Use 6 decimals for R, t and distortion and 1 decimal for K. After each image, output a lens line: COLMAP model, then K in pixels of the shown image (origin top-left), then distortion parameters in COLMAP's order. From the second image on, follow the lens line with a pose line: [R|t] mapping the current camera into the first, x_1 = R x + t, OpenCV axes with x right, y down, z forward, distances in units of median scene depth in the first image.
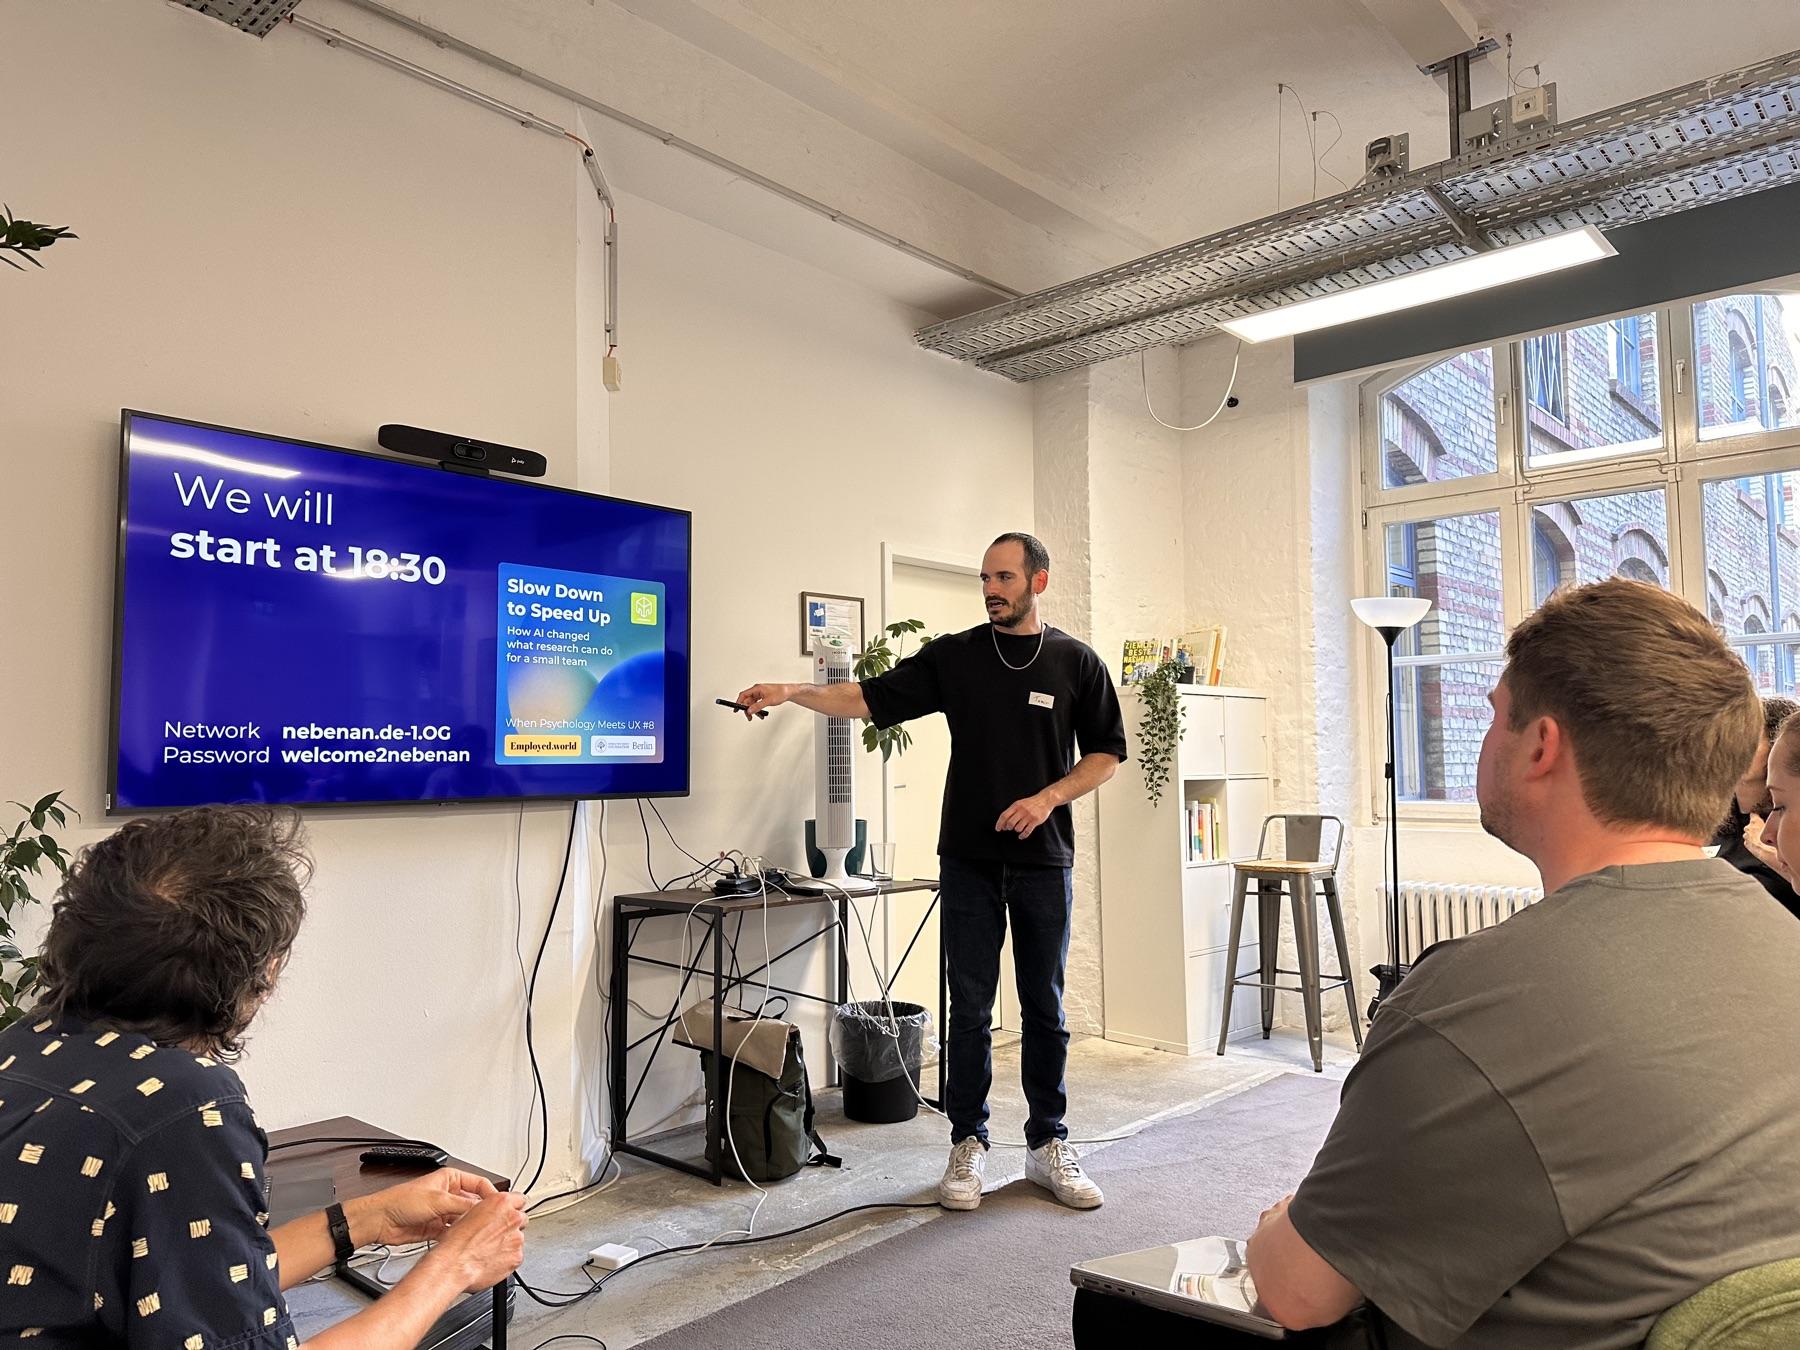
lens RADIAL K [[1285.9, 0, 897.2], [0, 1285.9, 669.8], [0, 0, 1]] dist [0.078589, -0.122526]
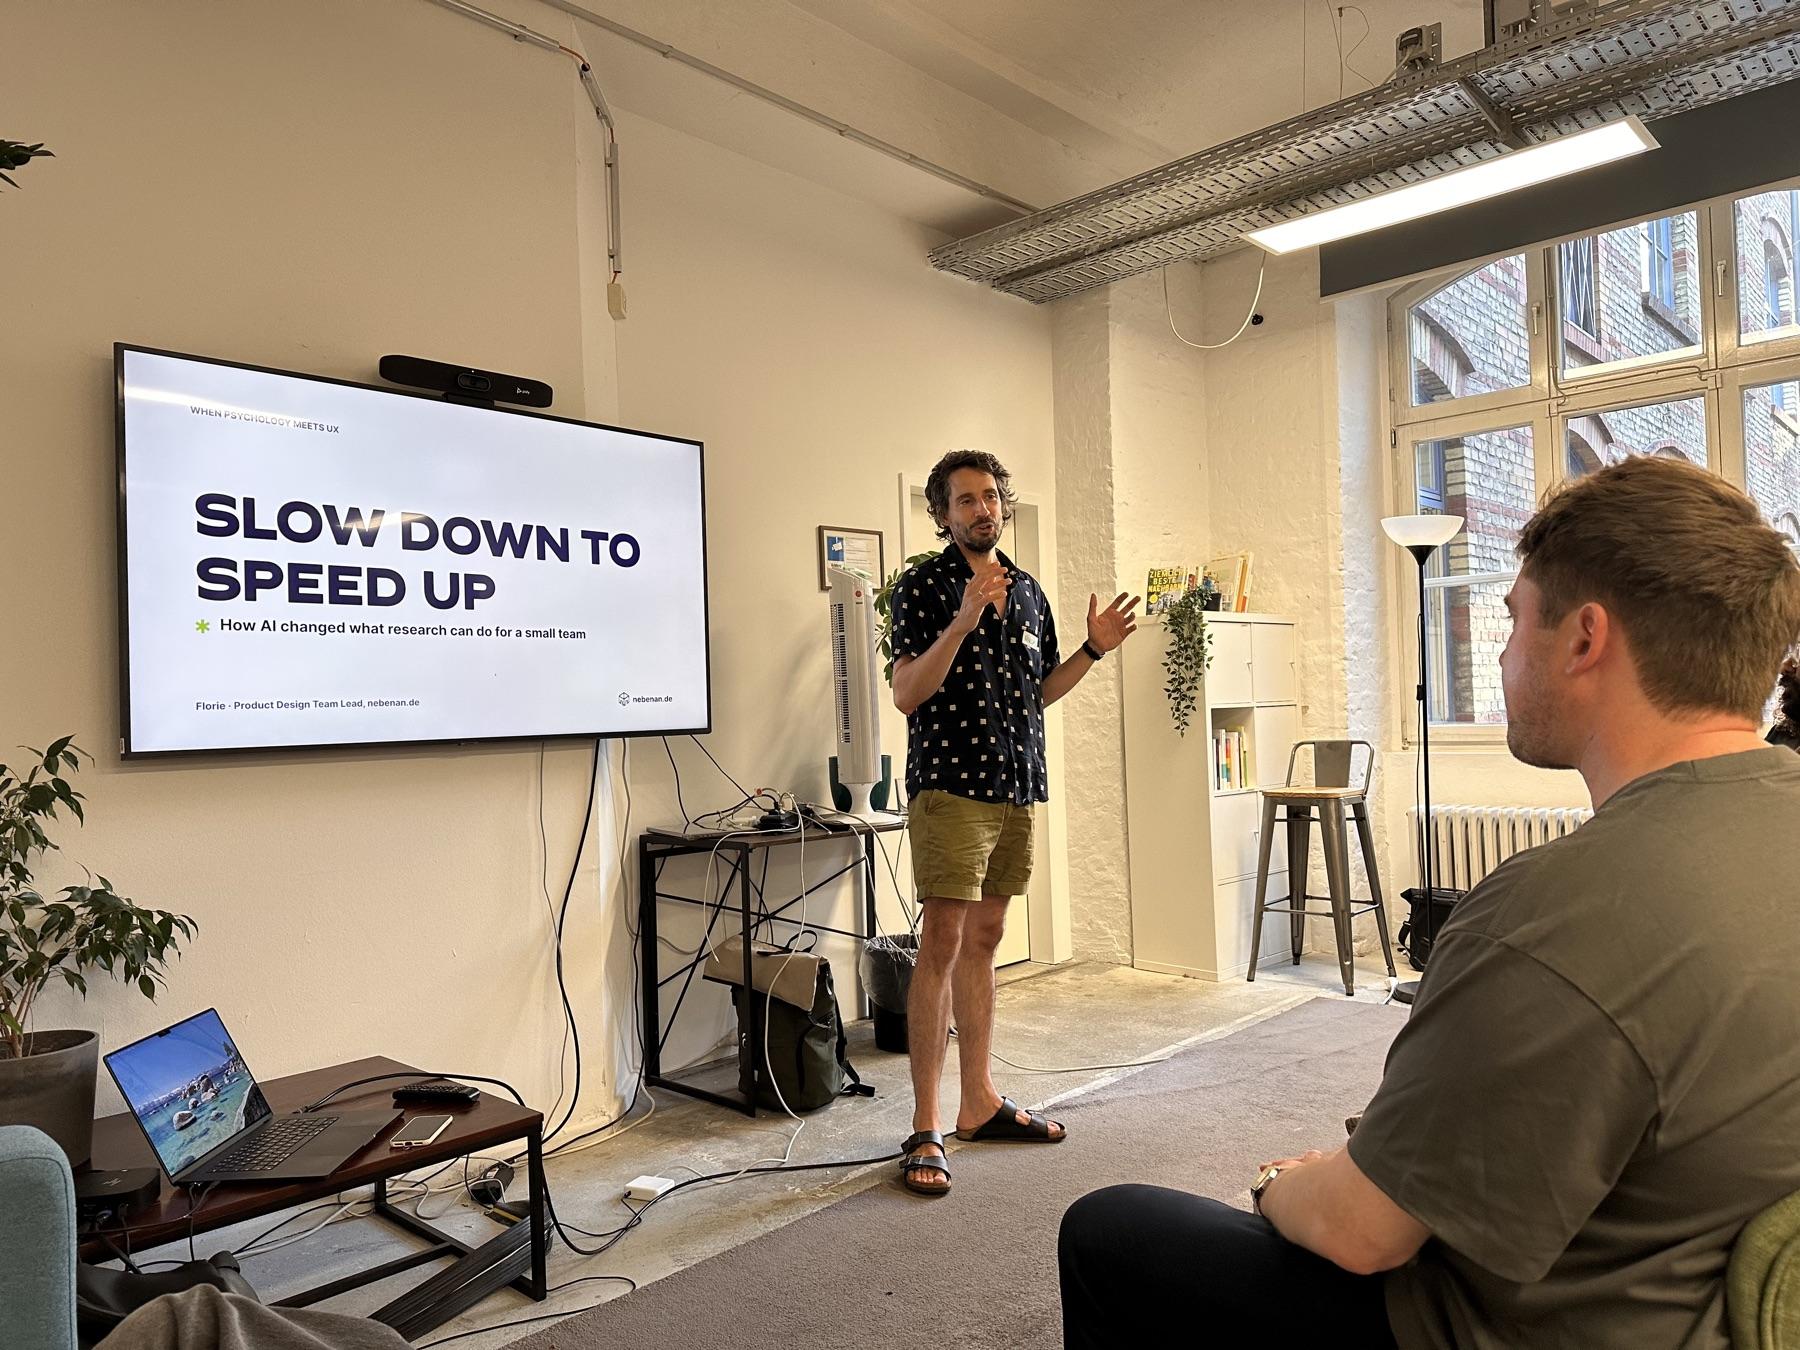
lens RADIAL K [[1287.0, 0, 899.5], [0, 1287.0, 686.5], [0, 0, 1]] dist [0.055584, -0.077343]
pose [[0.999616, -0.023748, -0.014312, -0.001678], [0.024494, 0.998216, 0.054452, 0.010254], [0.012993, -0.054782, 0.998414, 0.014788]]
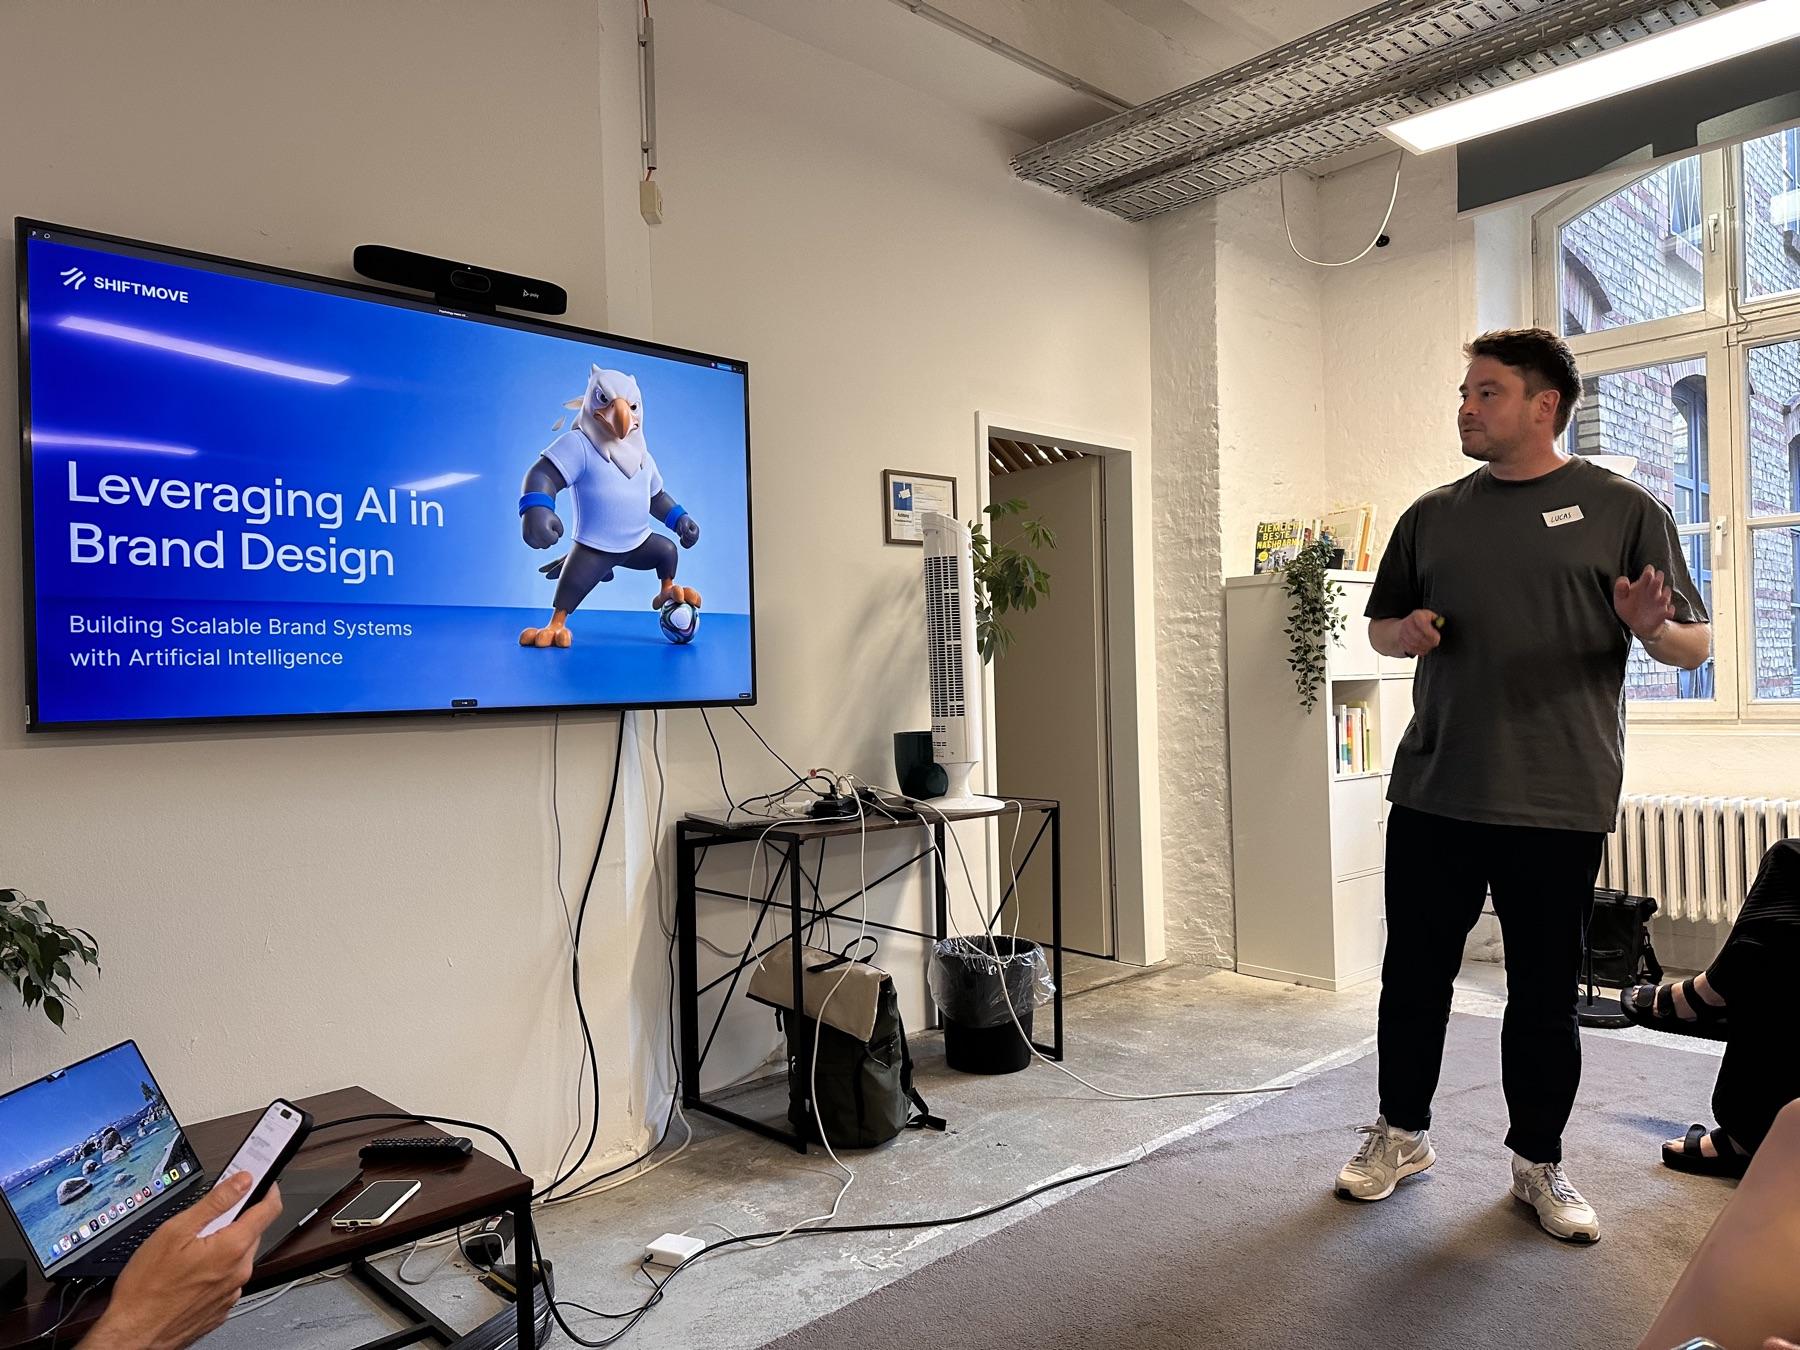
lens RADIAL K [[1270.6, 0, 902.3], [0, 1270.6, 685.0], [0, 0, 1]] dist [0.053073, -0.087950]
pose [[0.997682, -0.017474, -0.065768, -0.009001], [0.022272, 0.997087, 0.072954, 0.021788], [0.064302, -0.074249, 0.995164, 0.145273]]
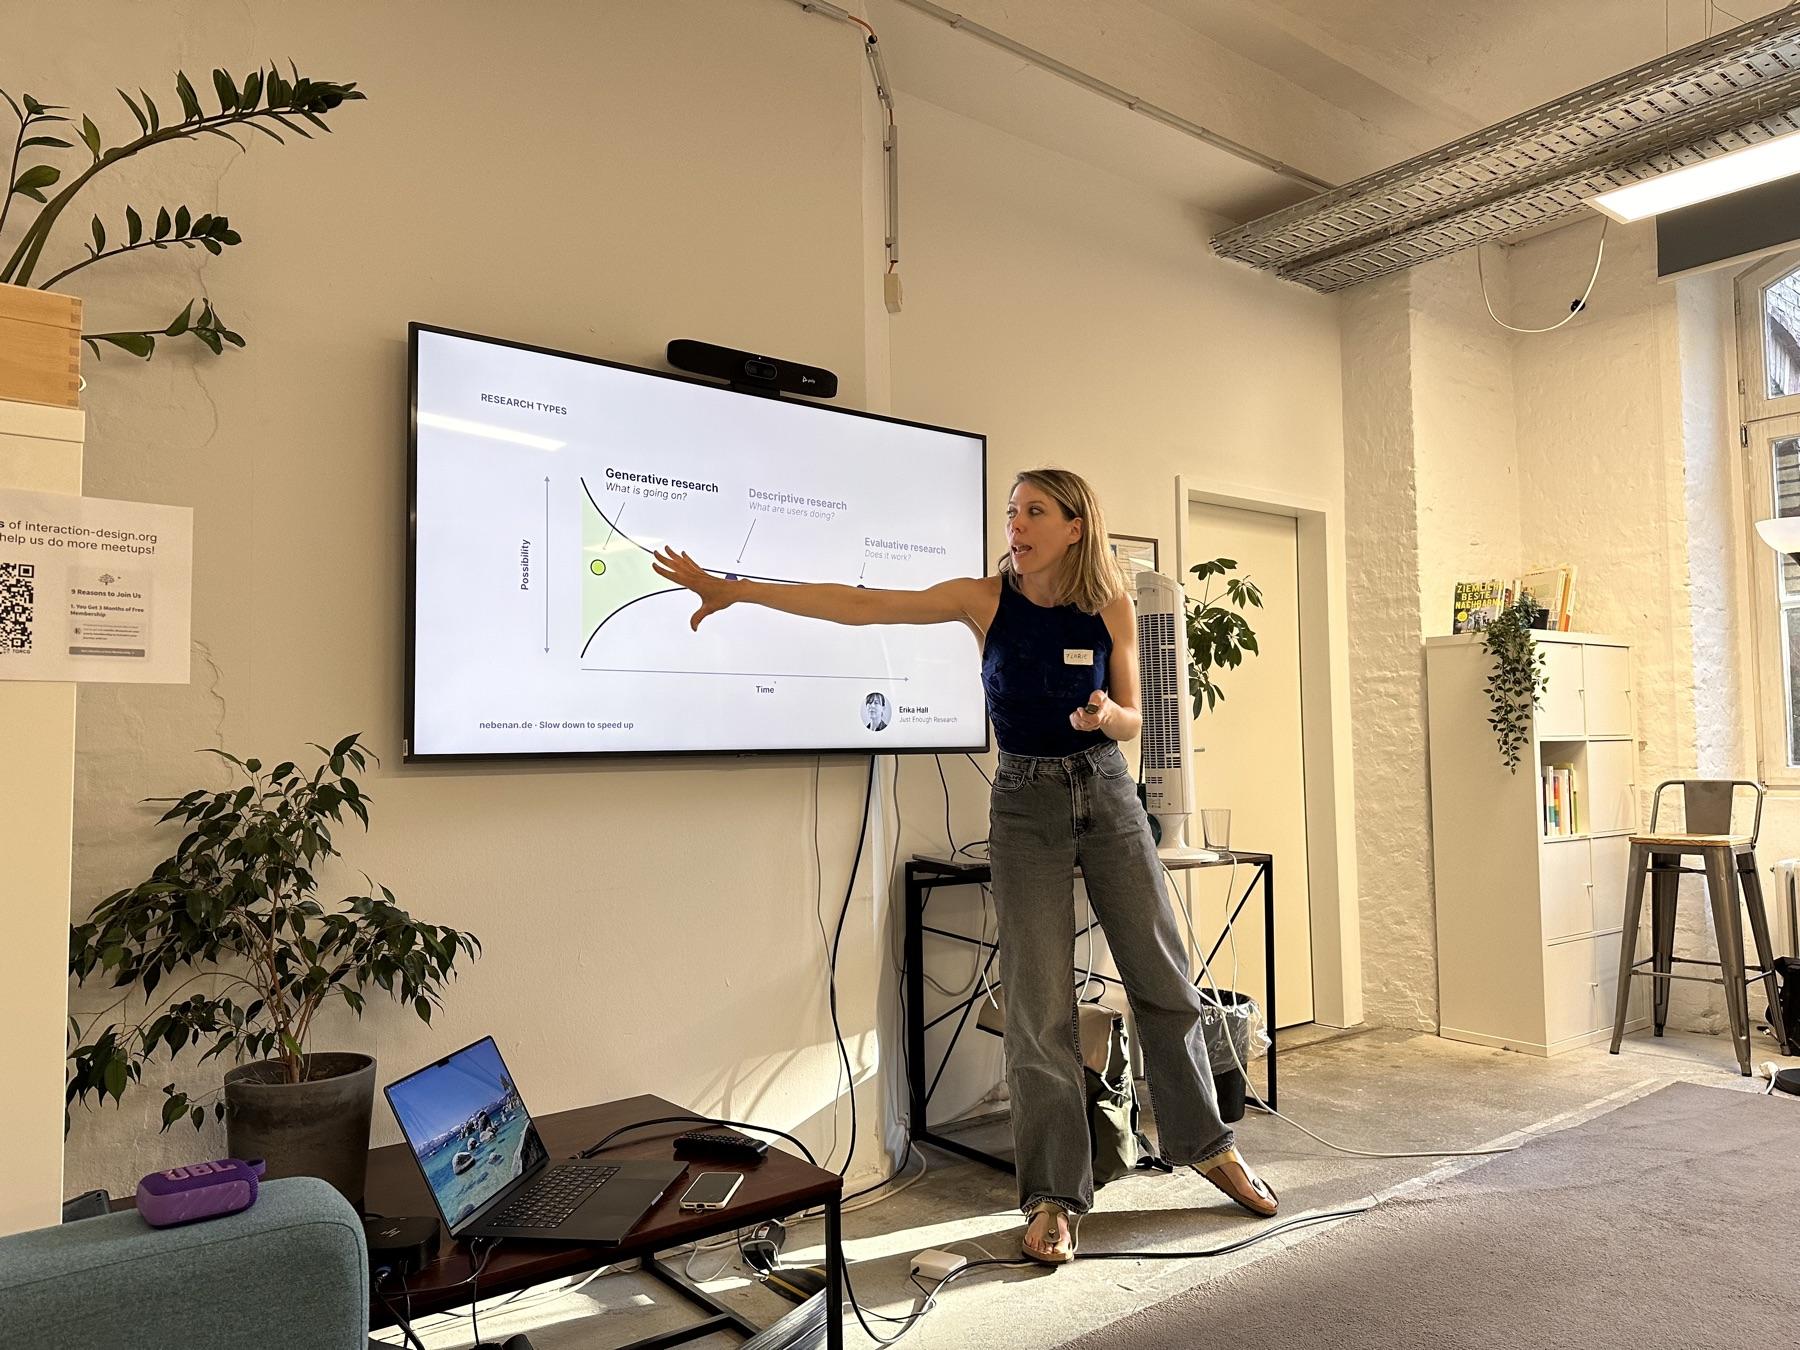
lens RADIAL K [[1281.3, 0, 887.4], [0, 1281.3, 677.1], [0, 0, 1]] dist [0.032952, -0.044005]
pose [[0.985852, -0.013982, -0.167033, -0.068158], [0.016650, 0.999755, 0.014584, 0.025808], [0.166788, -0.017158, 0.985843, 0.091259]]
